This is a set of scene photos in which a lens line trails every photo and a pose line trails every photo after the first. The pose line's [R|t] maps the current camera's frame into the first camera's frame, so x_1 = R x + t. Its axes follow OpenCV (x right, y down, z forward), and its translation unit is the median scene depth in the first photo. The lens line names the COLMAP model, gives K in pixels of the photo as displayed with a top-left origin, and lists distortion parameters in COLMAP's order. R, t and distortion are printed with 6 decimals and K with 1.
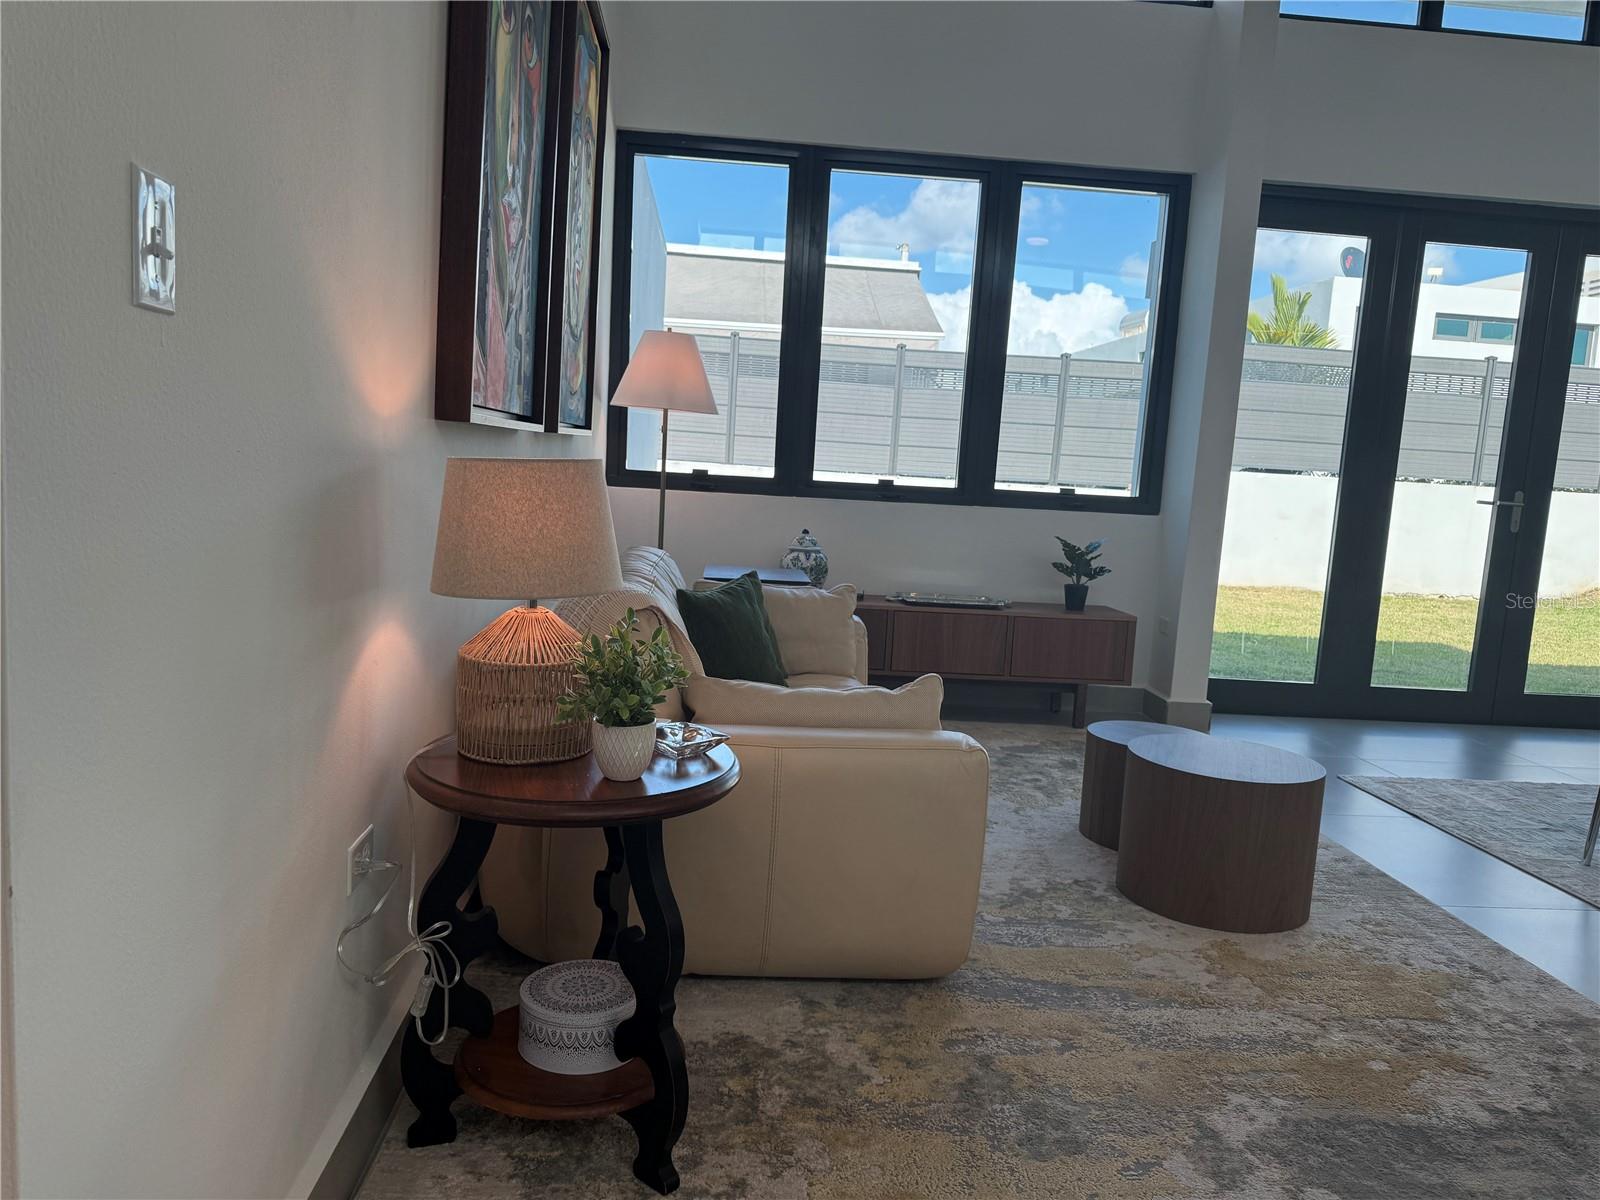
lens RADIAL K [[1128.8, 0, 796.2], [0, 1128.8, 601.8], [0, 0, 1]] dist [0.064147, -0.084557]
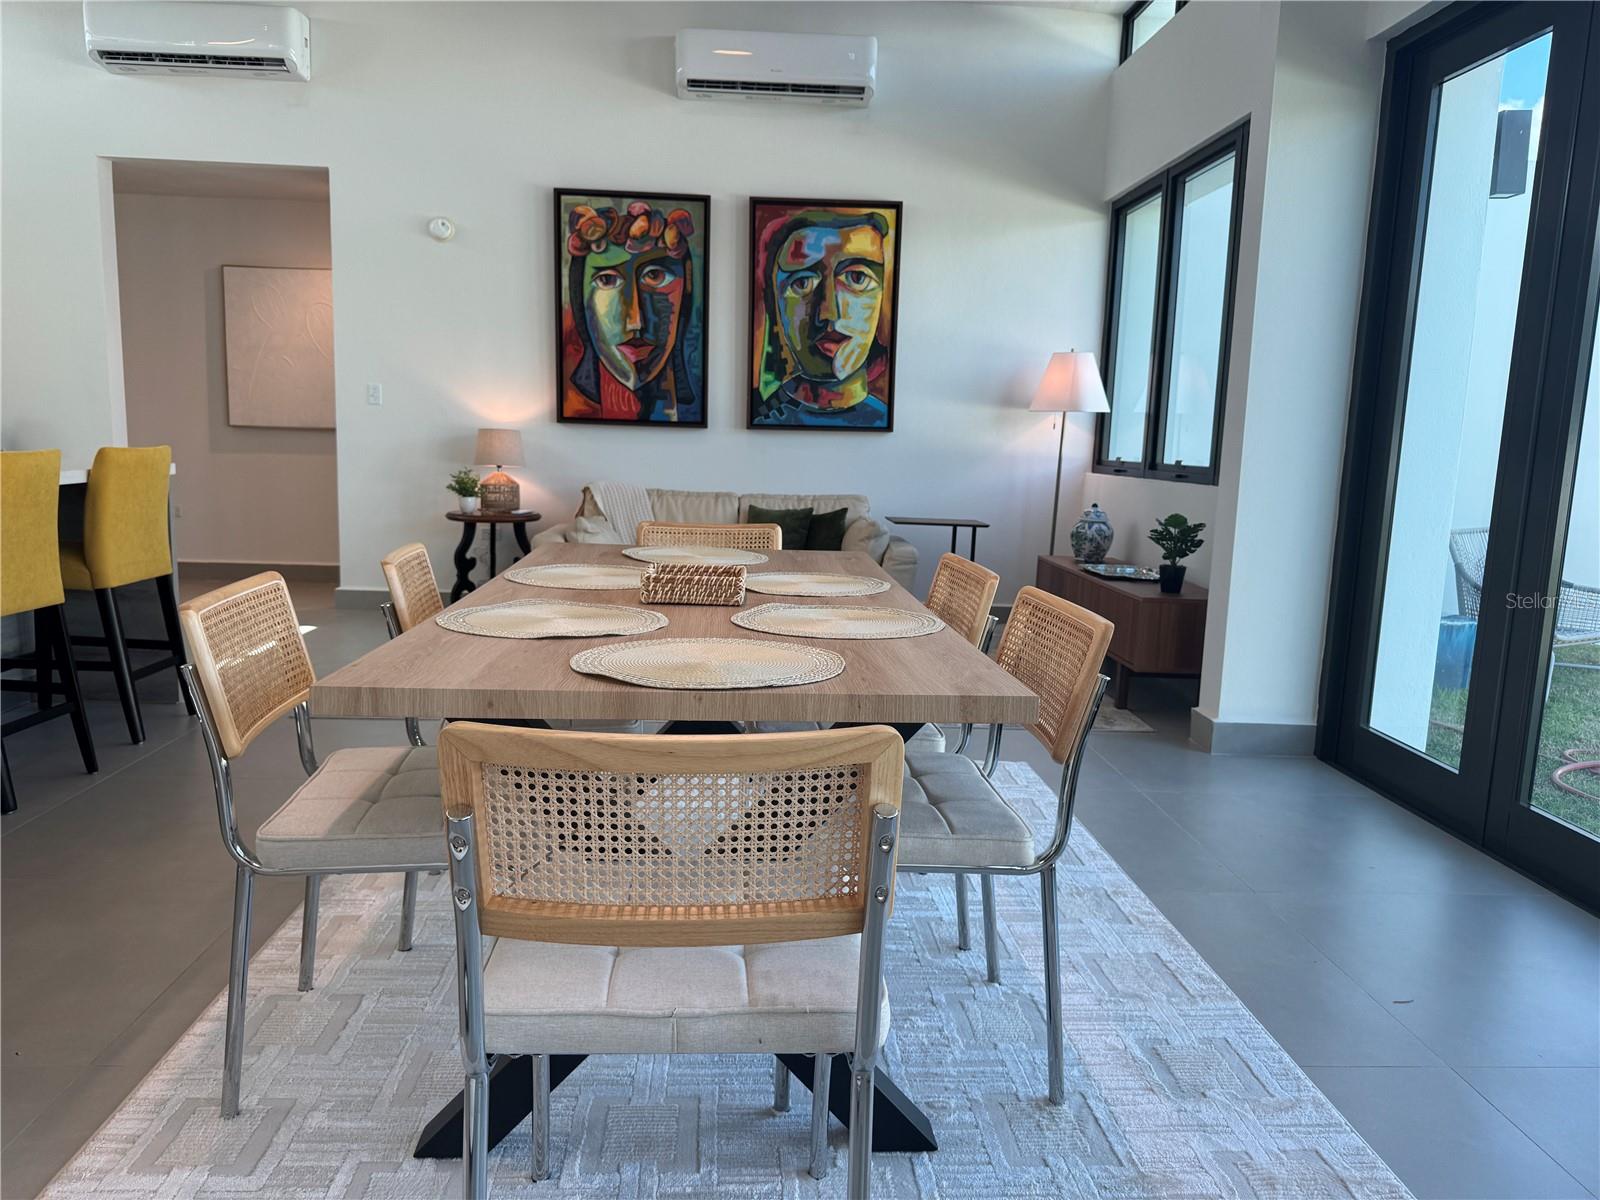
lens RADIAL K [[1128.8, 0, 792.6], [0, 1128.8, 606.2], [0, 0, 1]] dist [0.064147, -0.084557]
pose [[-0.036351, 0.082348, -0.995940, 1.948072], [-0.158773, 0.983465, 0.087111, -0.020085], [0.986646, 0.161295, -0.022675, 1.198679]]
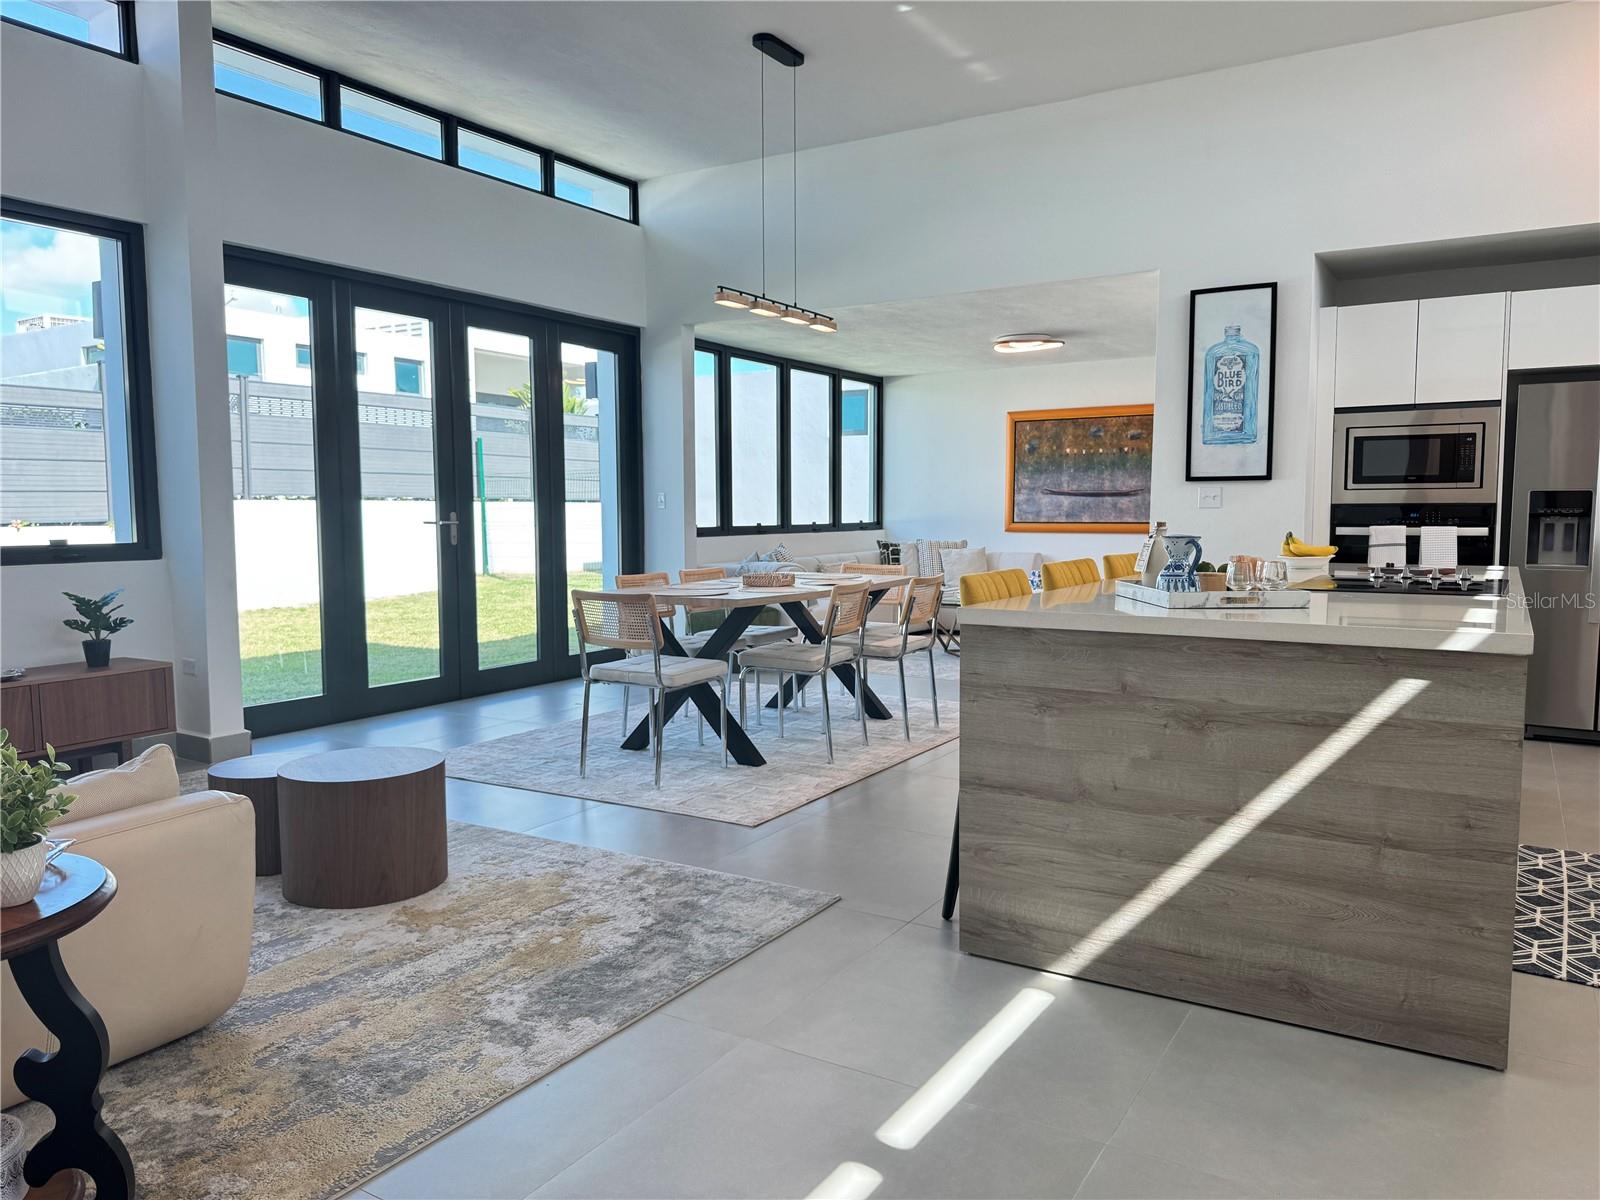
lens RADIAL K [[1128.8, 0, 810.7], [0, 1128.8, 604.2], [0, 0, 1]] dist [0.064147, -0.084557]
pose [[0.581086, -0.129496, 0.803474, -0.281197], [0.135901, 0.988837, 0.061085, -0.035822], [-0.802415, 0.073697, 0.592198, -0.087516]]
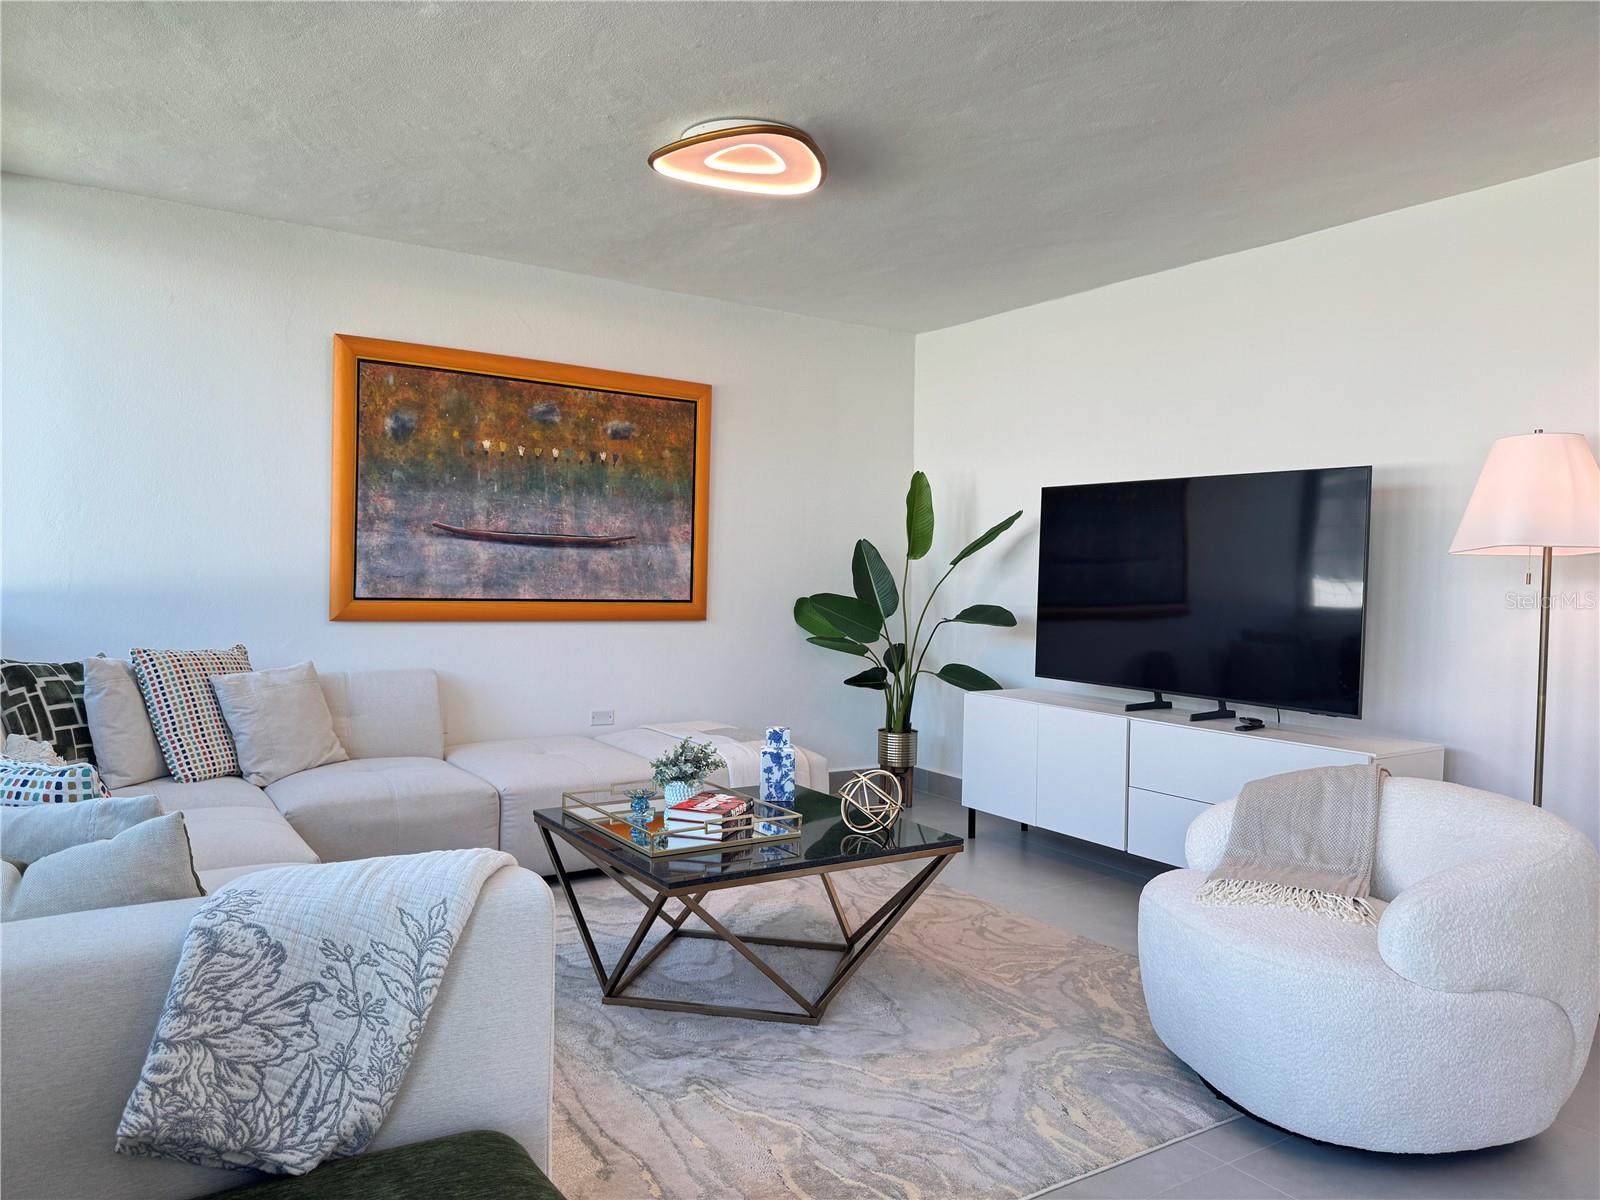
lens RADIAL K [[1128.8, 0, 836.1], [0, 1128.8, 609.1], [0, 0, 1]] dist [0.064147, -0.084557]
pose [[-0.501298, -0.100079, 0.859468, 1.382518], [0.051205, 0.988117, 0.144926, -0.159421], [-0.863759, 0.116660, -0.490216, 1.694990]]
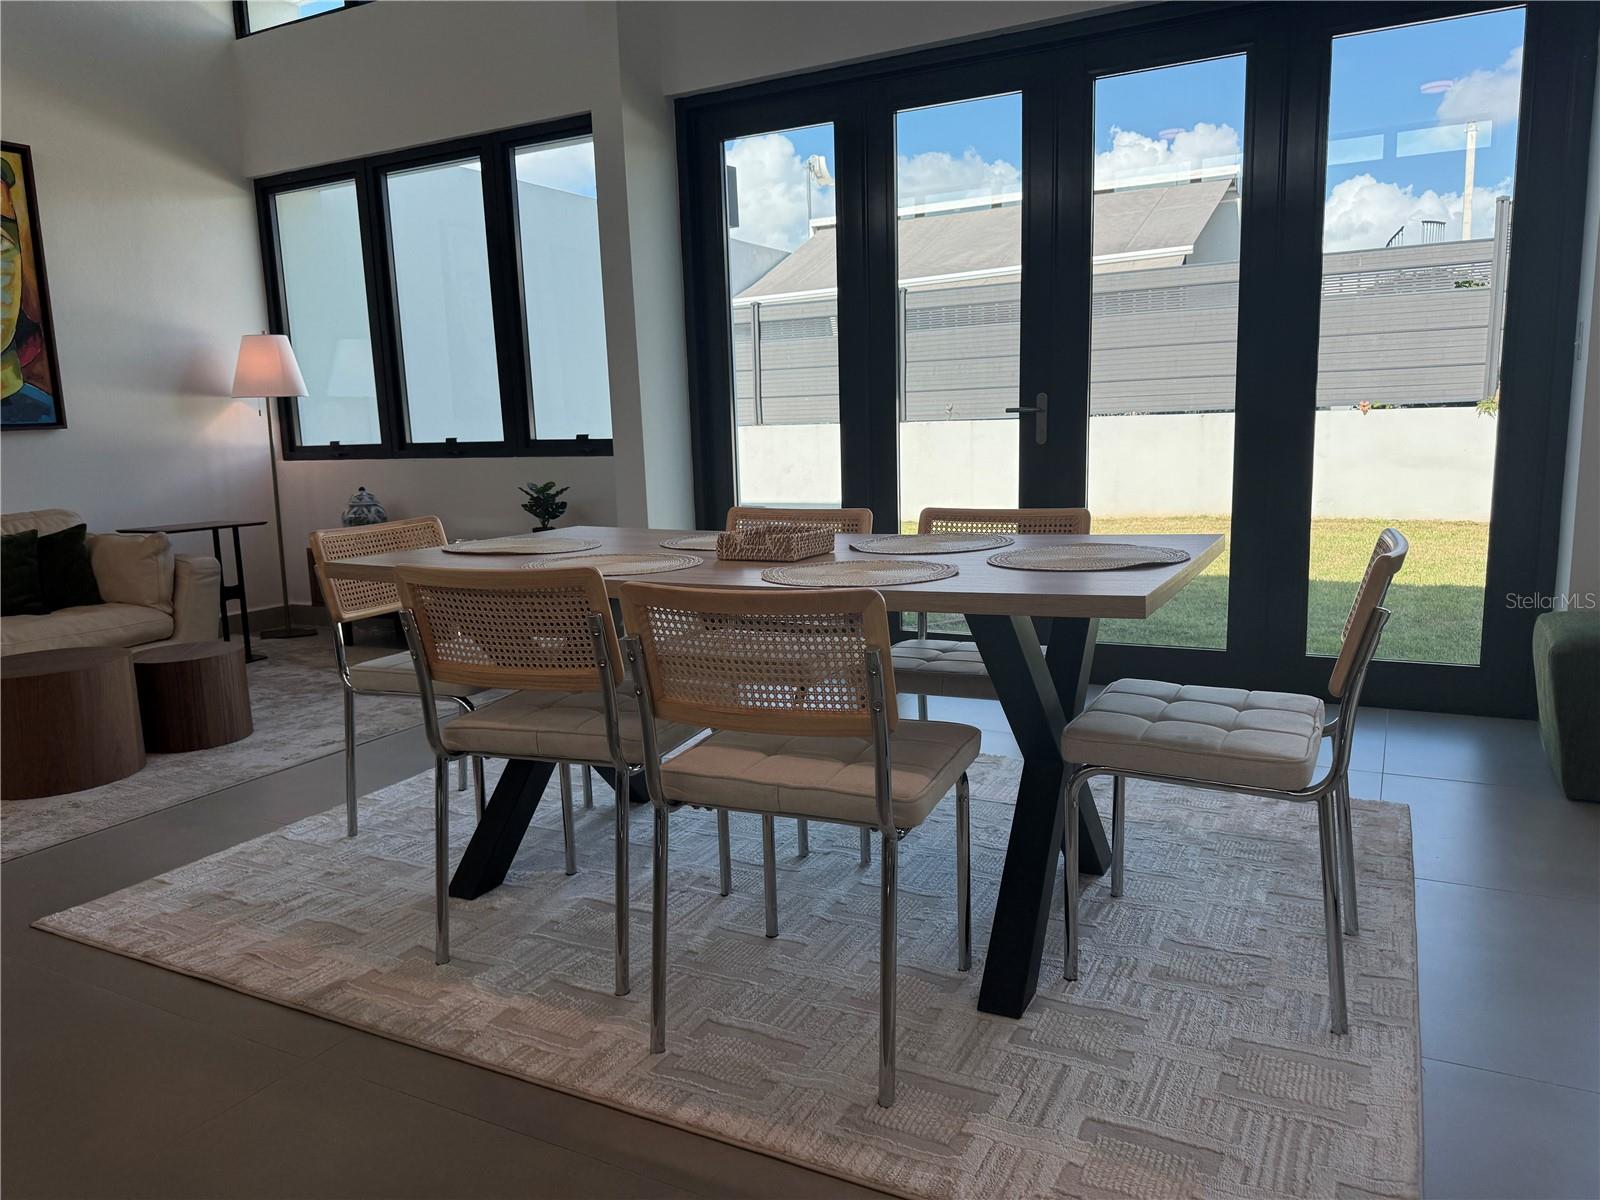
lens RADIAL K [[1128.8, 0, 797.8], [0, 1128.8, 601.7], [0, 0, 1]] dist [0.064147, -0.084557]
pose [[0.837809, 0.001378, -0.545962, 1.683691], [0.014603, 0.999583, 0.024931, 0.052258], [0.545769, -0.028860, 0.837439, 0.415208]]
